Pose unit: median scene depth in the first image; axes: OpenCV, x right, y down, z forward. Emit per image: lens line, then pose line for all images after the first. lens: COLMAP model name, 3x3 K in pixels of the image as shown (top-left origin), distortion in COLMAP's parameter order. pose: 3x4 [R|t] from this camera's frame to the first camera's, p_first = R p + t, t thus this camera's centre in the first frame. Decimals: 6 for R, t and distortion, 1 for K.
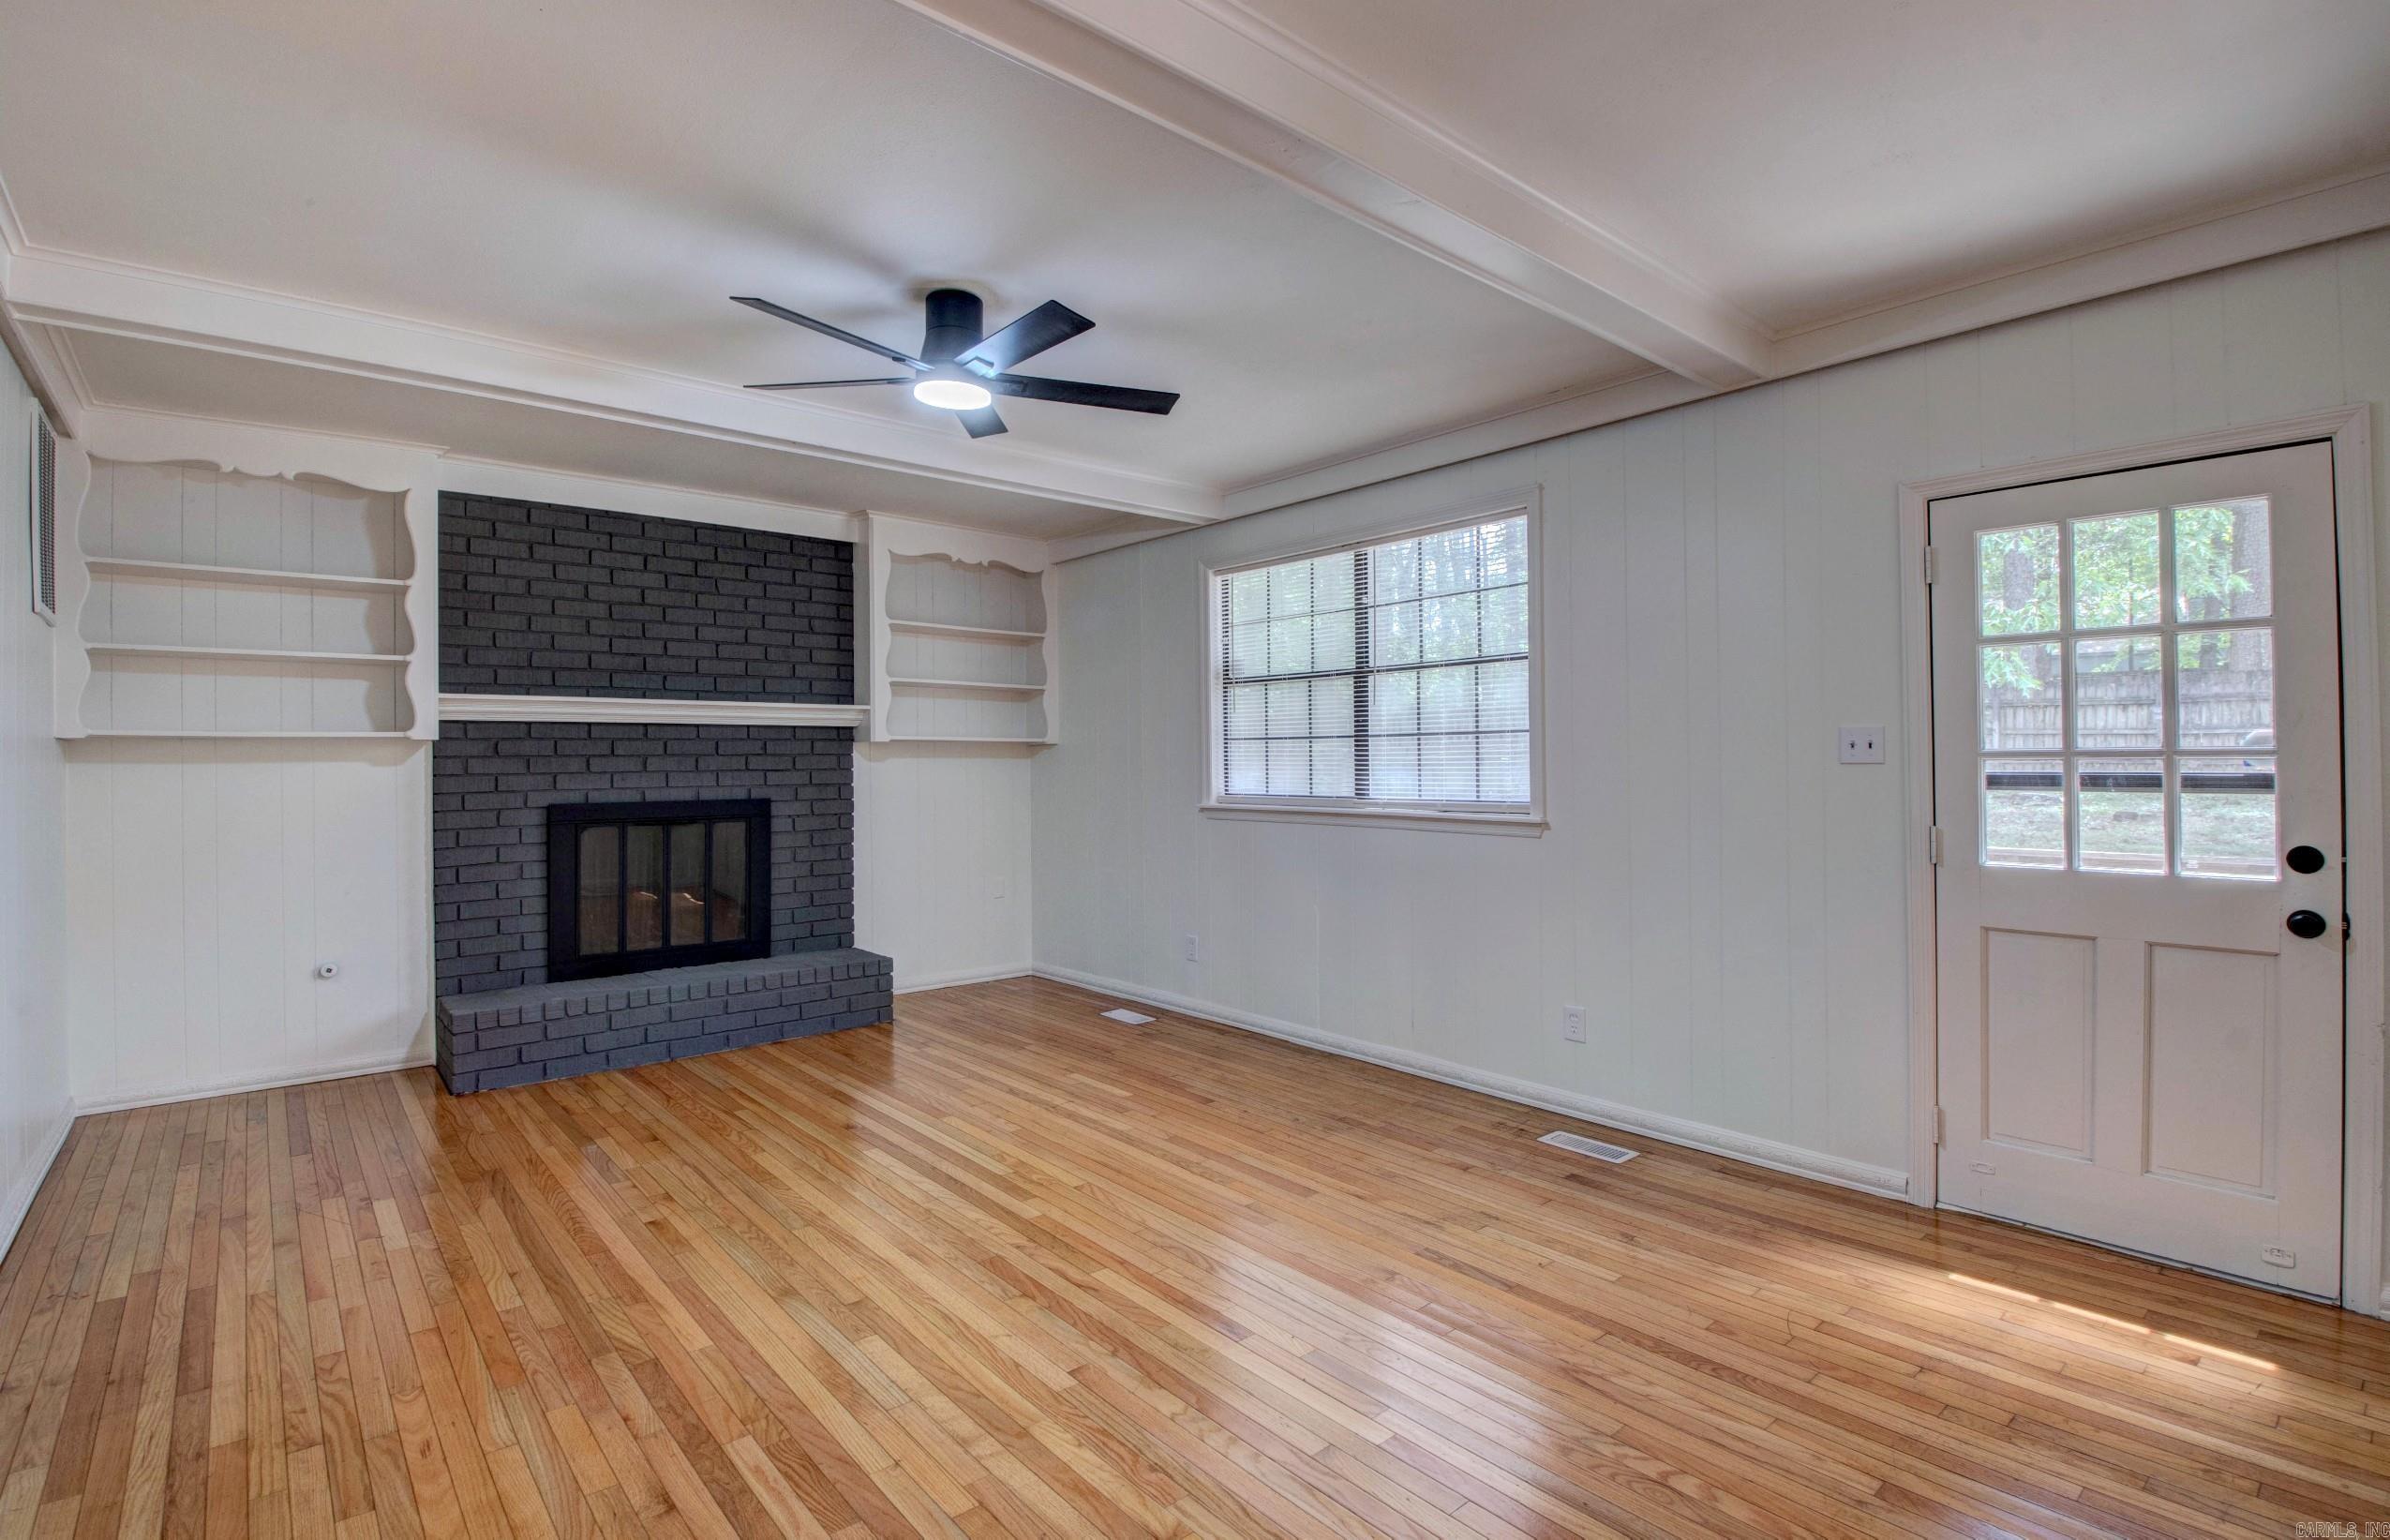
lens RADIAL K [[1114.3, 0, 1205.8], [0, 1114.3, 763.9], [0, 0, 1]] dist [-0.002709, -0.005974]
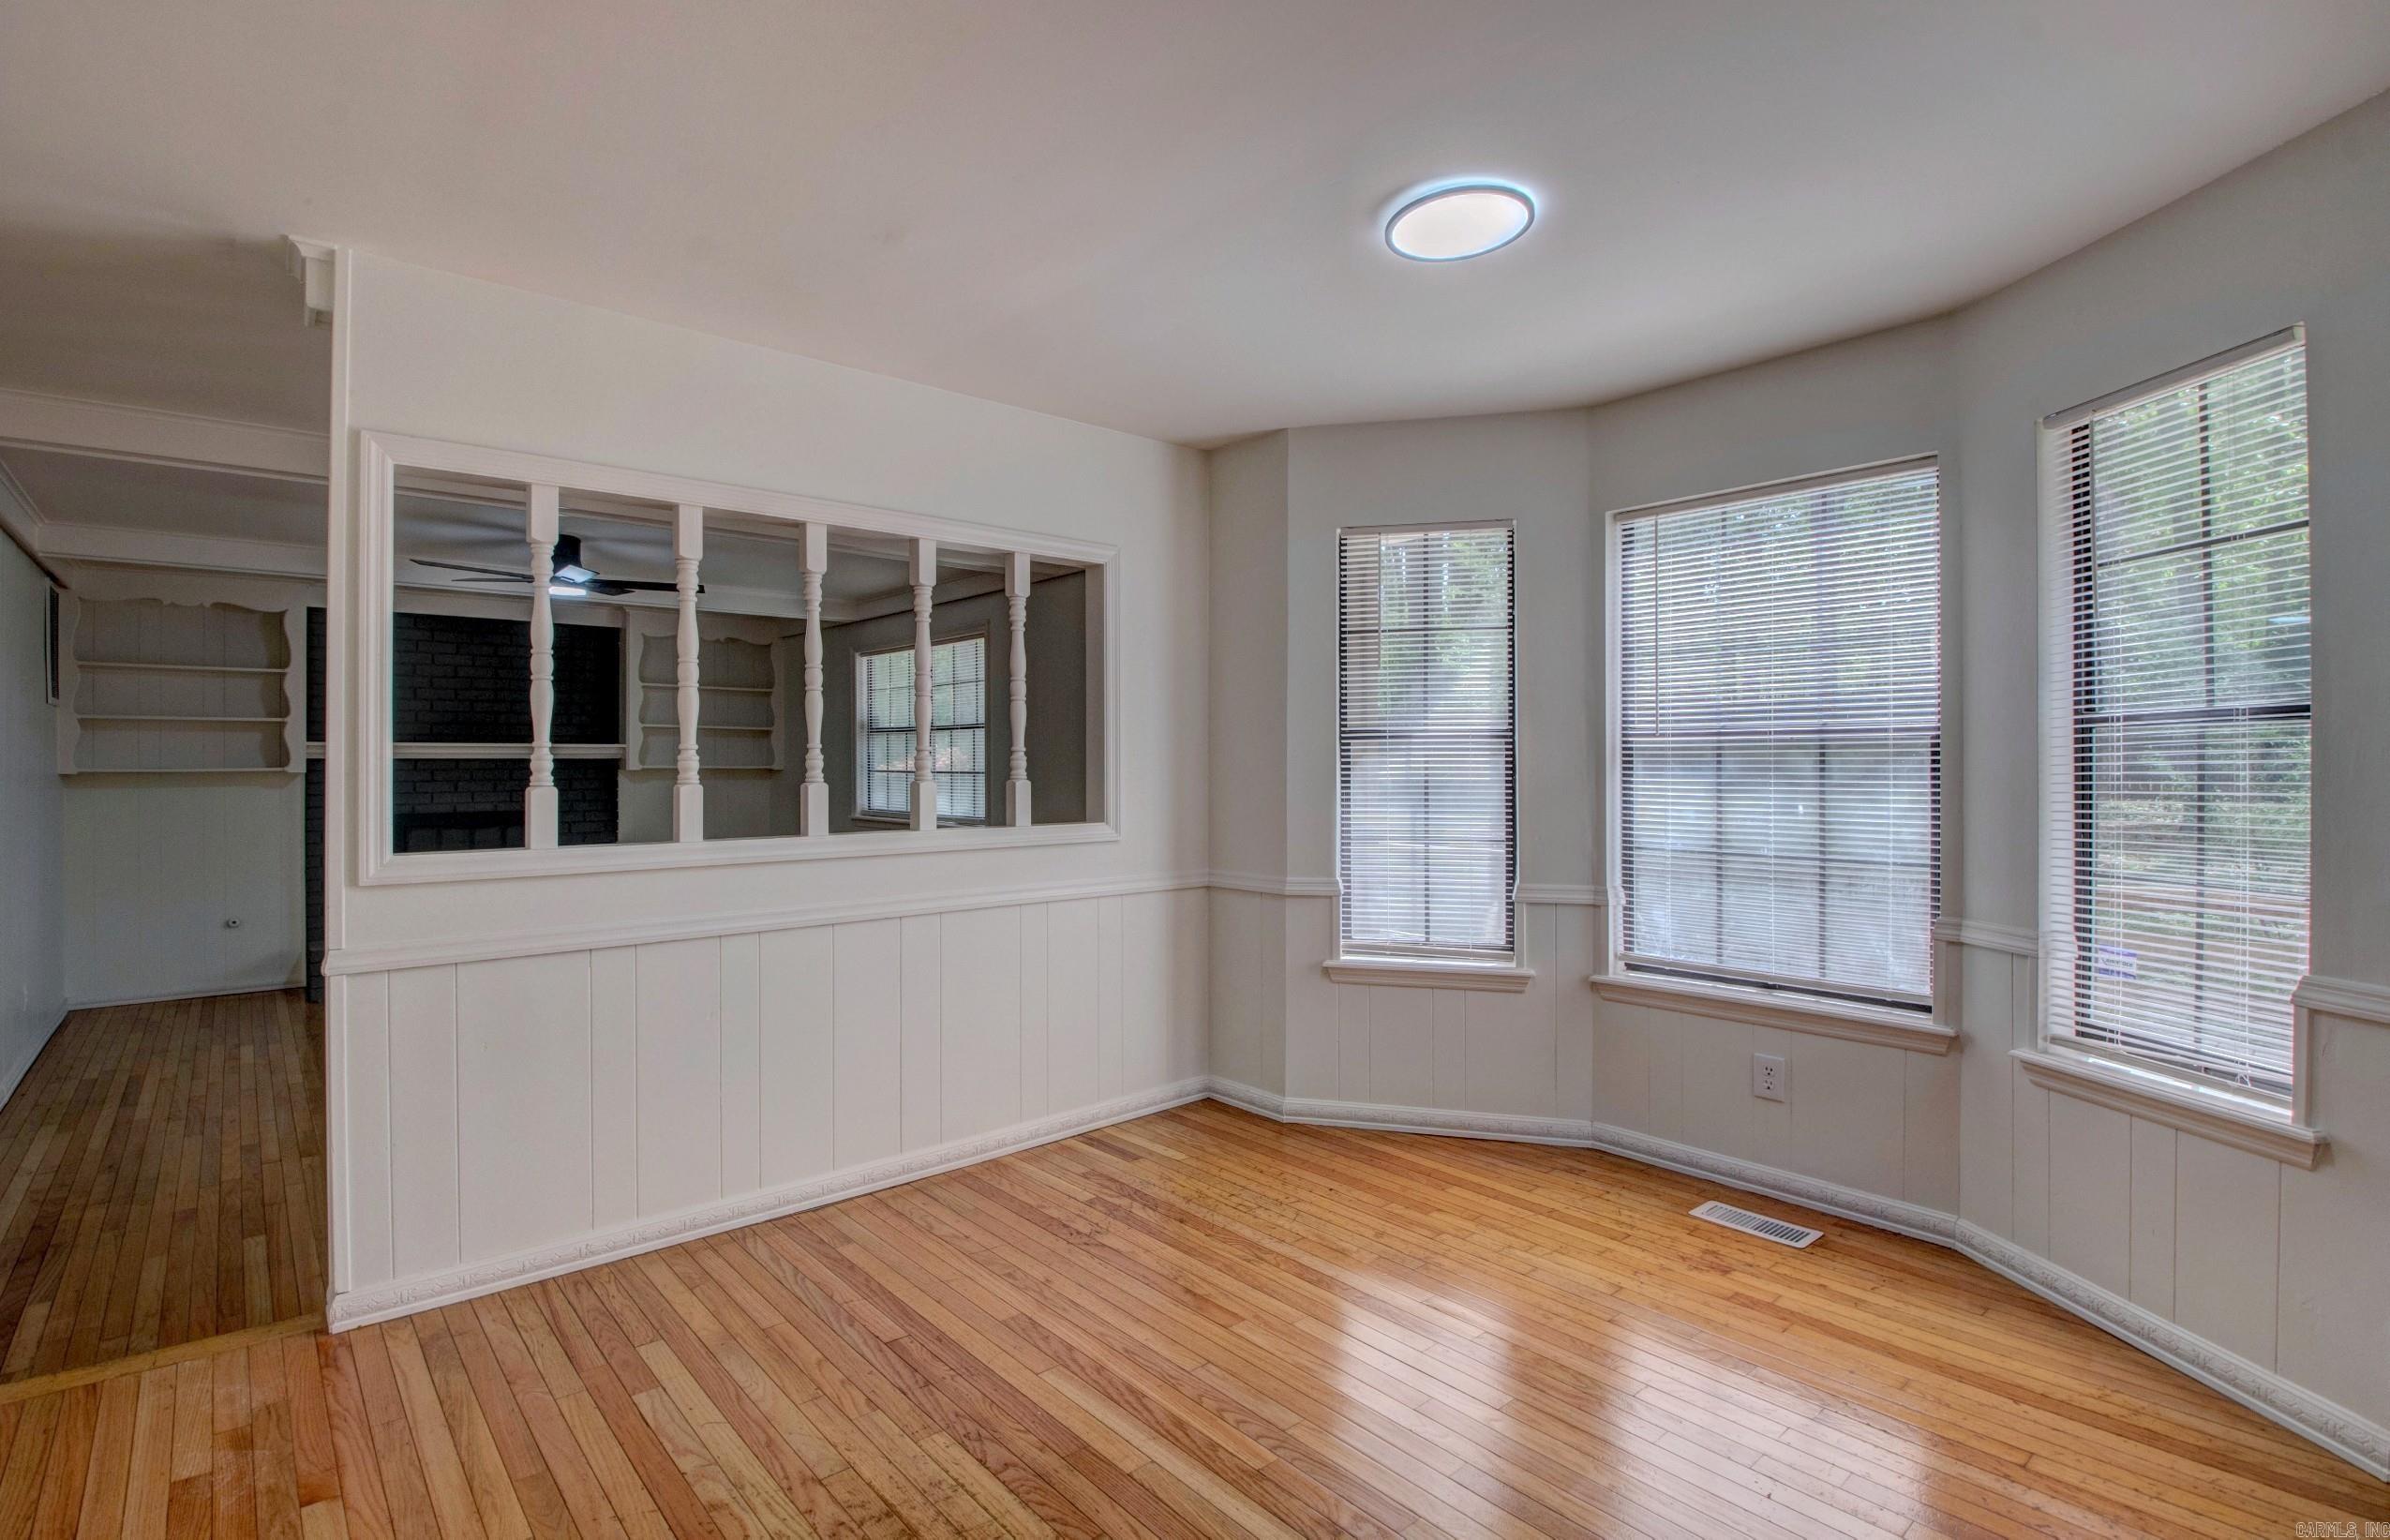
lens RADIAL K [[1114.3, 0, 1189.8], [0, 1114.3, 761.1], [0, 0, 1]] dist [-0.002709, -0.005974]
pose [[0.999979, 0.006438, 0.000075, 0.537275], [-0.006438, 0.999979, -0.001004, -0.044338], [-0.000081, 0.001004, 0.999999, -0.539409]]
